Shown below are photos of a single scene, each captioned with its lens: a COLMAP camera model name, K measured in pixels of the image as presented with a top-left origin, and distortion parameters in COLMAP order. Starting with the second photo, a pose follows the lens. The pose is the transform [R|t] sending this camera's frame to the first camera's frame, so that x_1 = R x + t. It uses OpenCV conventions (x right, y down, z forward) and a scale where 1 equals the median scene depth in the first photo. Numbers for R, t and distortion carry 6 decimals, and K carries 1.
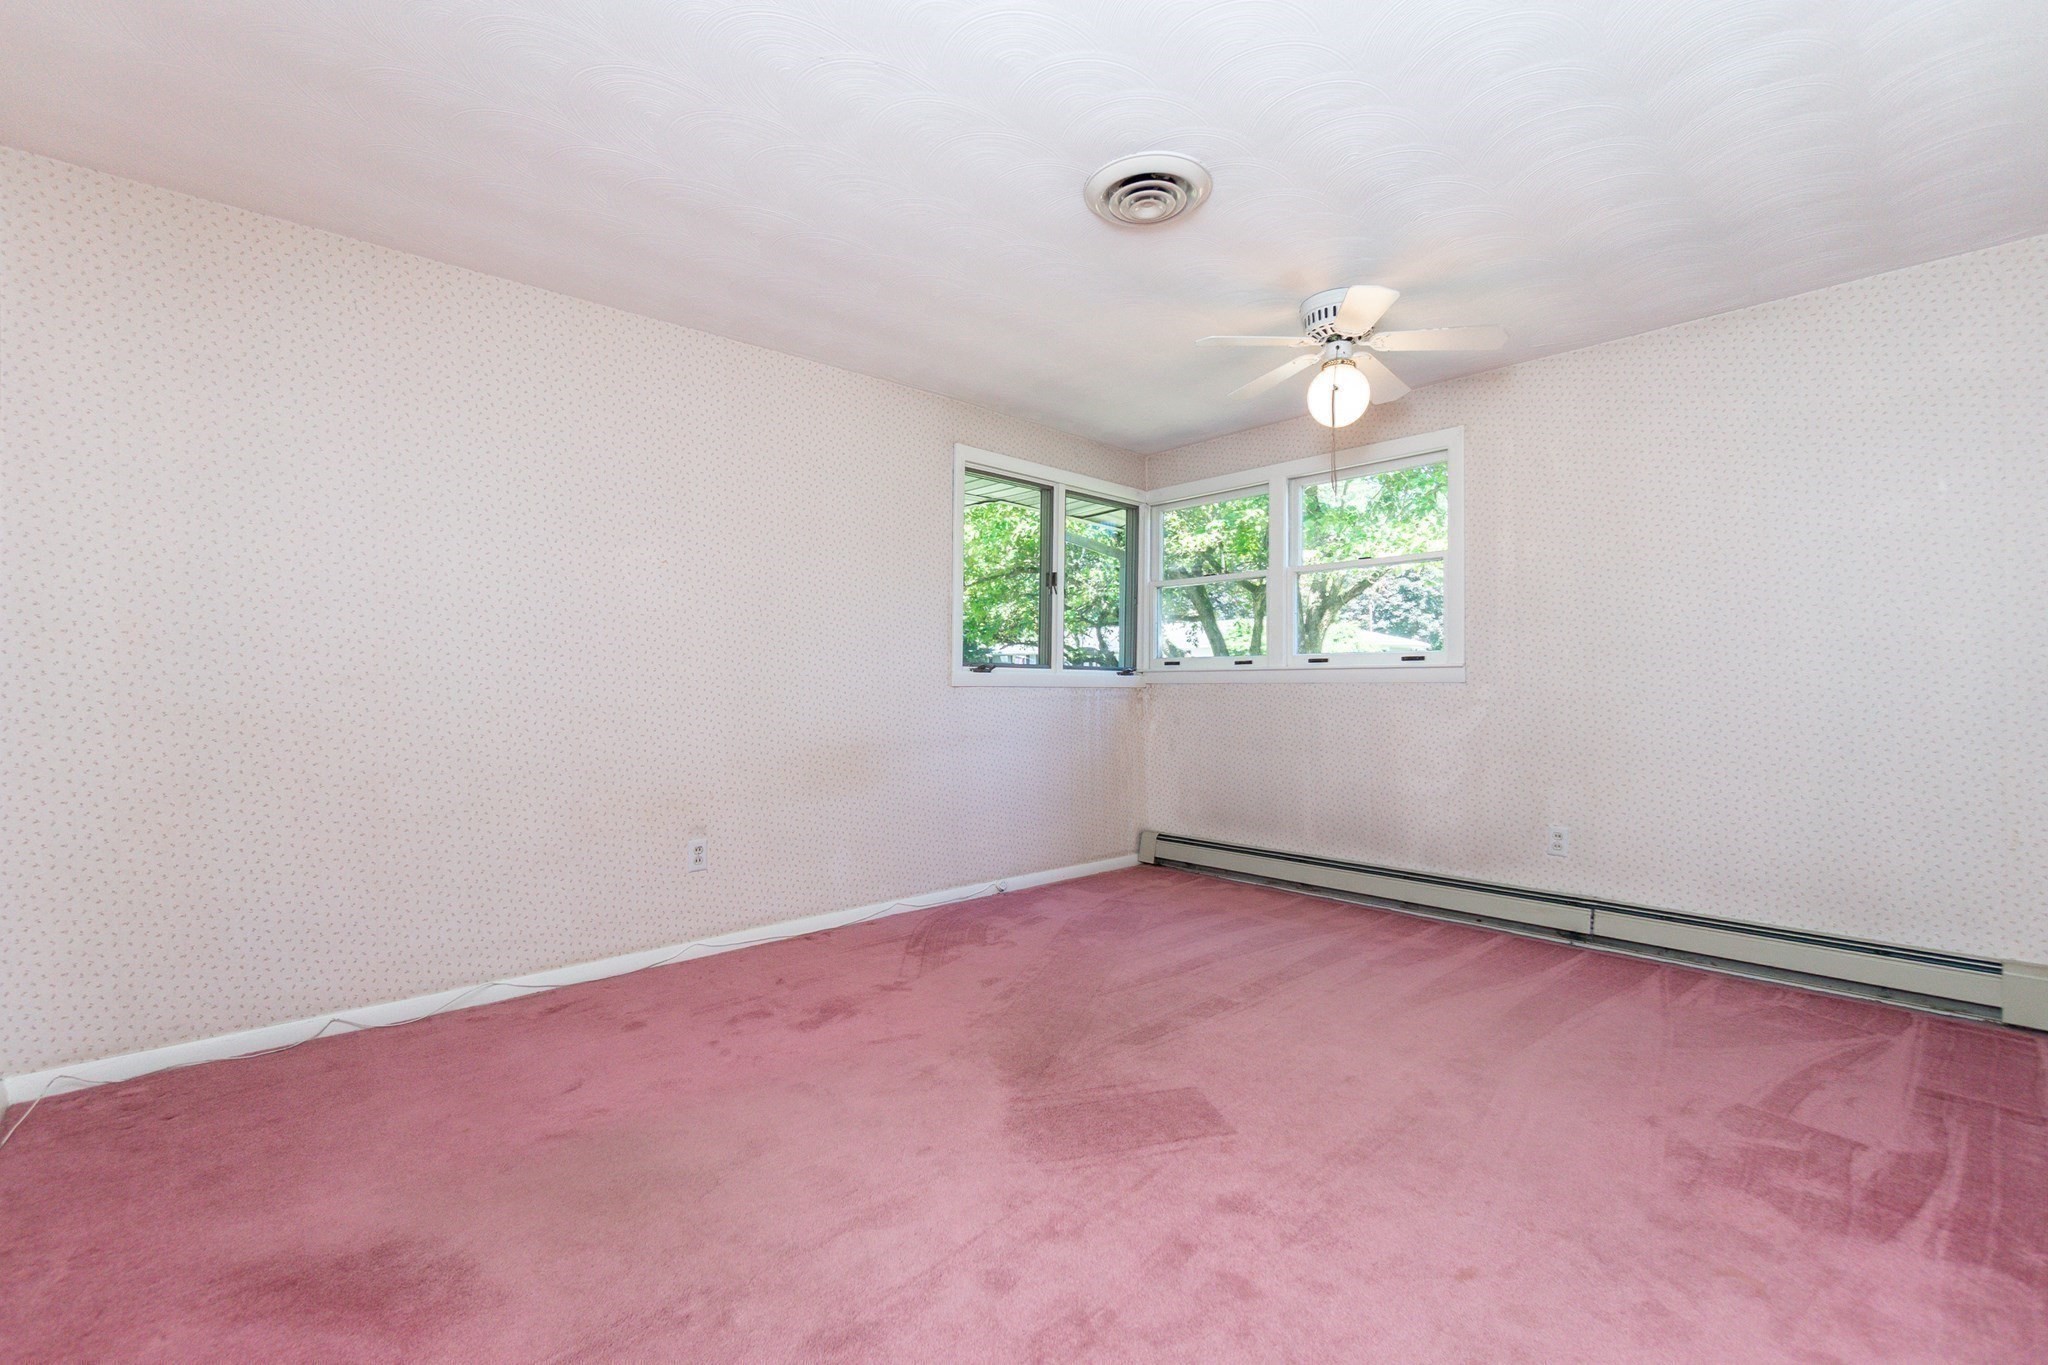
lens RADIAL K [[885.9, 0, 1017.0], [0, 885.9, 677.6], [0, 0, 1]] dist [0.000093, 0.000211]
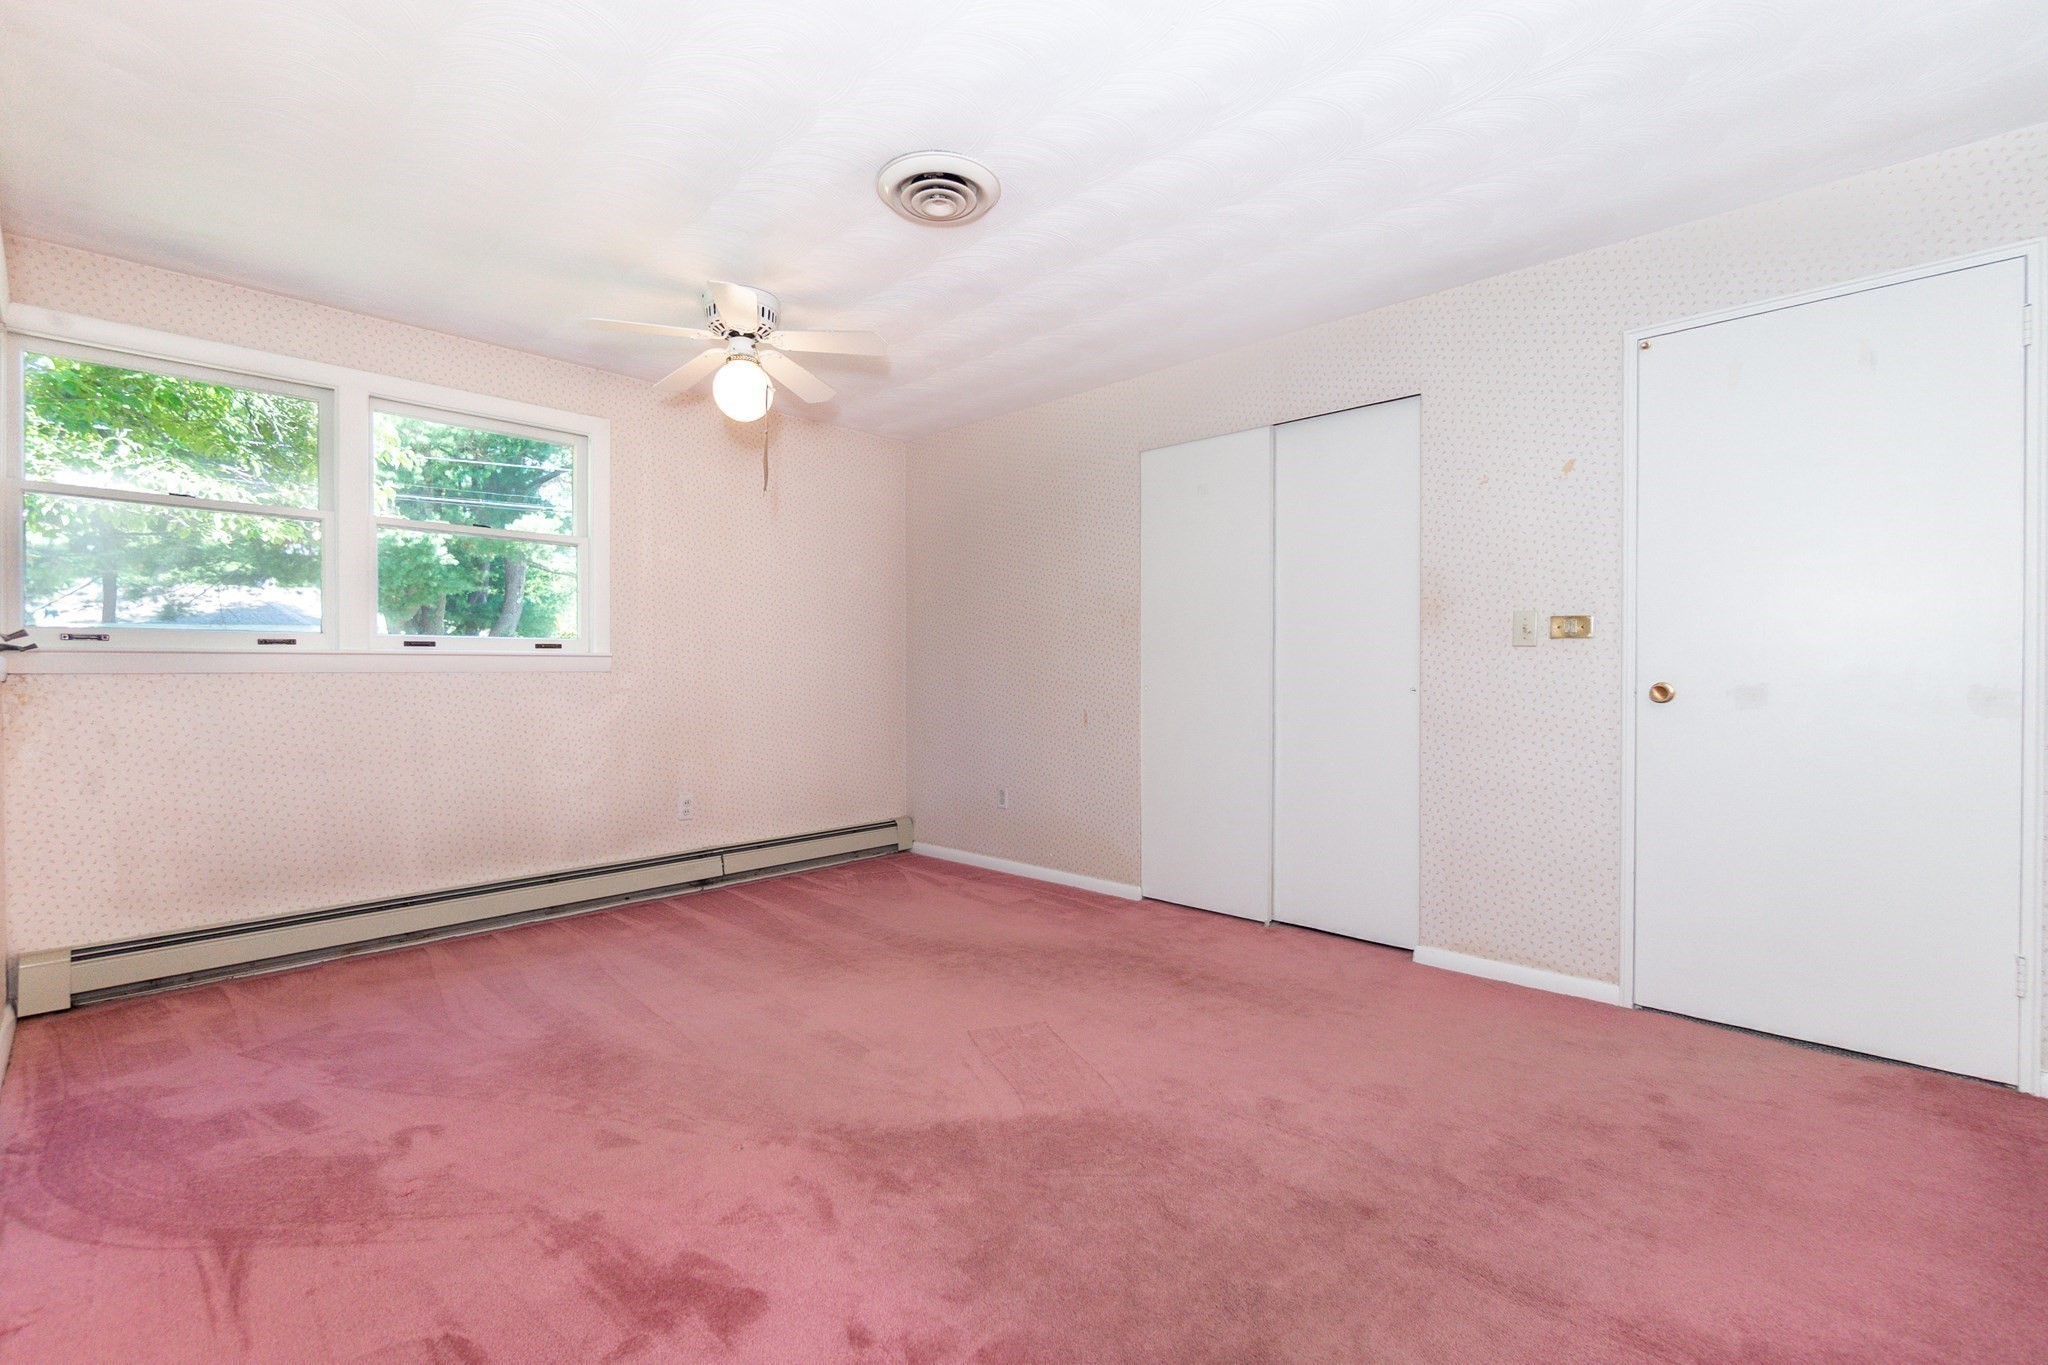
lens RADIAL K [[885.9, 0, 1017.0], [0, 885.9, 677.6], [0, 0, 1]] dist [0.000093, 0.000211]
pose [[-0.070453, -0.004749, 0.997504, -0.597855], [-0.005184, 0.999977, 0.004395, 0.005771], [-0.997502, -0.004861, -0.070475, 0.660030]]
